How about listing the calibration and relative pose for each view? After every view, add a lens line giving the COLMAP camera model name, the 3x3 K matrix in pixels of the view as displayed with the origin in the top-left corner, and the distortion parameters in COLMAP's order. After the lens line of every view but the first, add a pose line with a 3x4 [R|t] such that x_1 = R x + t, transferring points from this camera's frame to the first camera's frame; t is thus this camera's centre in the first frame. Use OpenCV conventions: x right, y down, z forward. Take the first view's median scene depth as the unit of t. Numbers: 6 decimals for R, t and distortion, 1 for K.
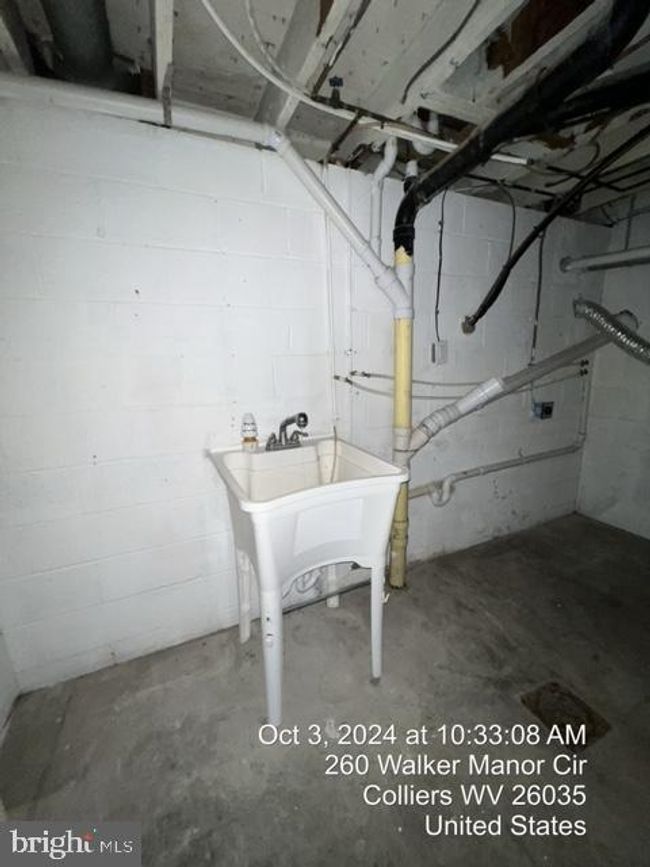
lens RADIAL K [[348.5, 0, 325.5], [0, 348.5, 433.3], [0, 0, 1]] dist [0.000594, -0.000067]
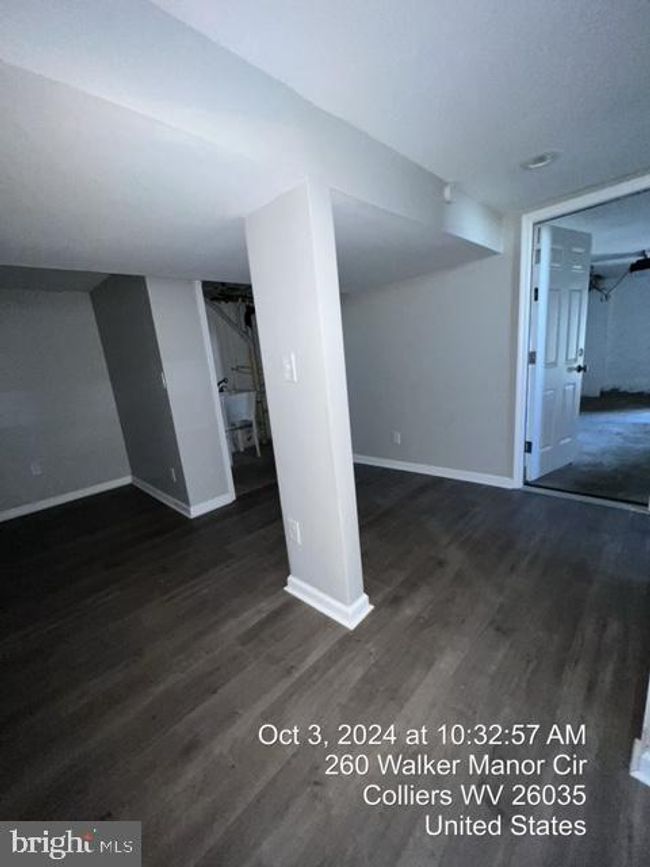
lens RADIAL K [[348.5, 0, 326.2], [0, 348.5, 432.7], [0, 0, 1]] dist [0.000594, -0.000067]
pose [[0.923503, -0.147853, 0.353952, -0.358418], [0.147756, 0.988642, 0.027465, 0.402264], [-0.353993, 0.026934, 0.934860, -2.014007]]
